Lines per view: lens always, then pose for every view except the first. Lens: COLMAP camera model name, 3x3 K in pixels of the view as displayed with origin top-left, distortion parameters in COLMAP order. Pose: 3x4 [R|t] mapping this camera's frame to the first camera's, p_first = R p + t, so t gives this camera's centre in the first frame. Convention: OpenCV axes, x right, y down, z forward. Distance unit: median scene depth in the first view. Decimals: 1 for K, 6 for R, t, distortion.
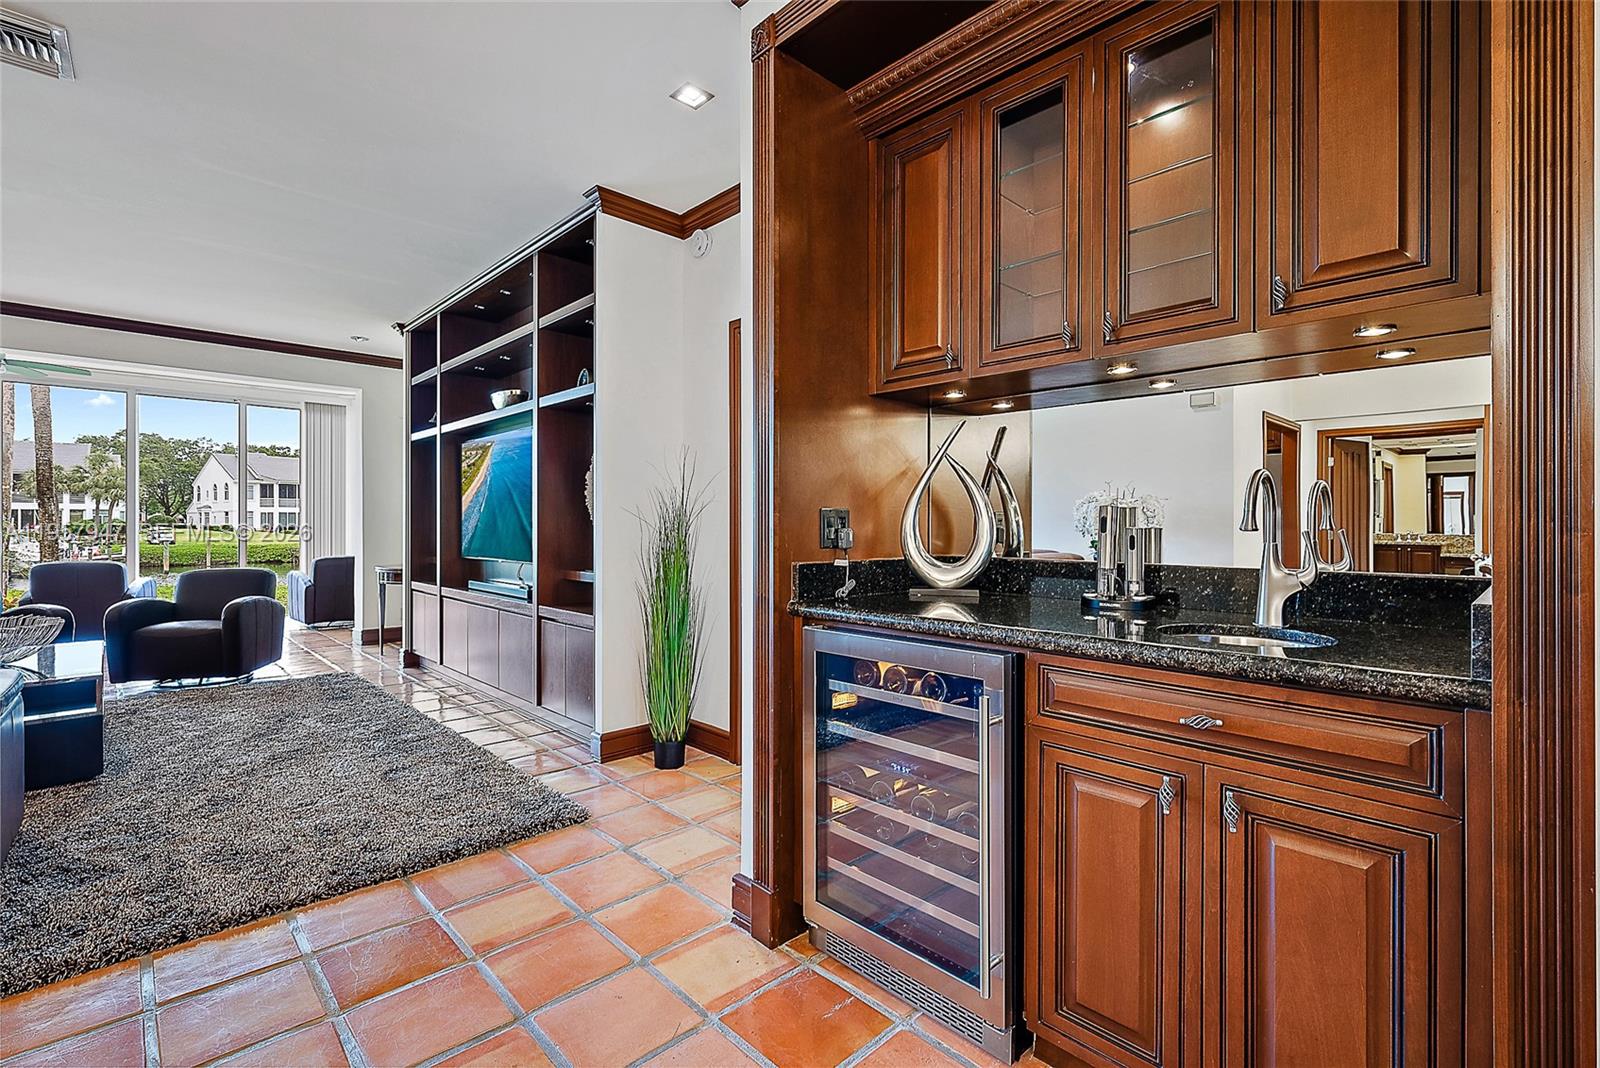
lens RADIAL K [[715.1, 0, 810.9], [0, 715.1, 524.9], [0, 0, 1]] dist [-0.003576, -0.000528]
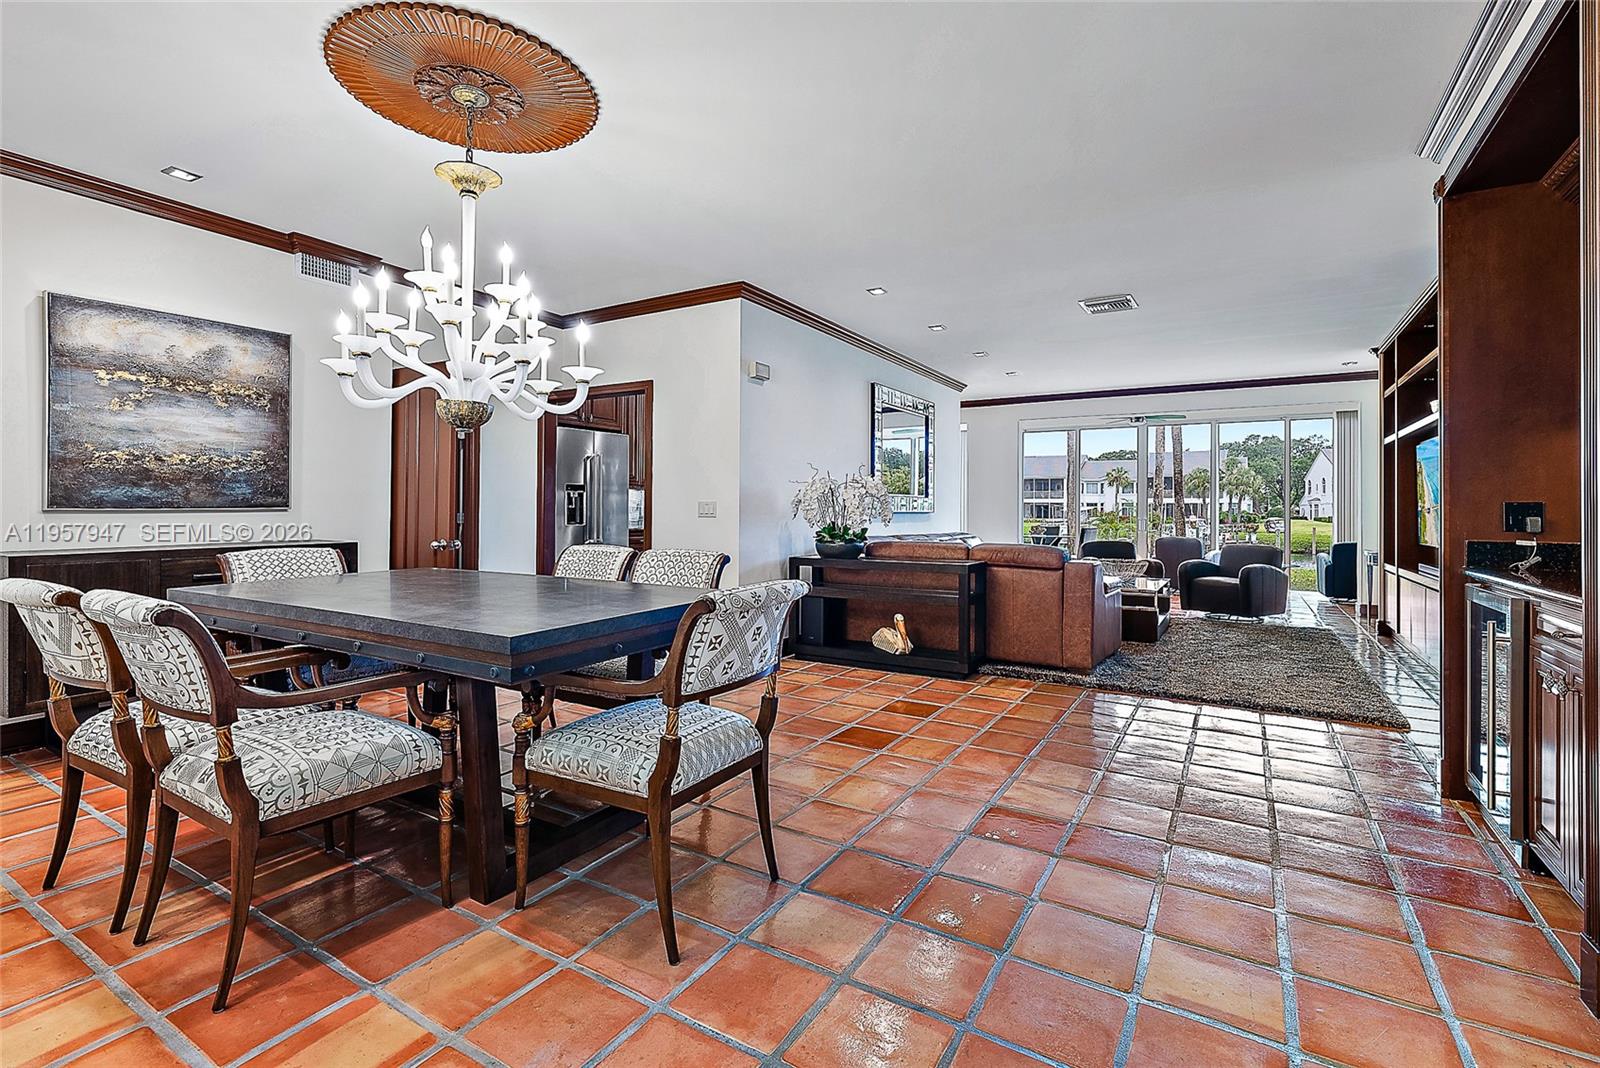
lens RADIAL K [[715.1, 0, 810.9], [0, 715.1, 524.9], [0, 0, 1]] dist [-0.003576, -0.000528]
pose [[0.248557, 0.018963, -0.968432, 0.351233], [-0.007701, 0.999815, 0.017601, 0.002298], [0.968587, 0.003083, 0.248657, -0.214292]]
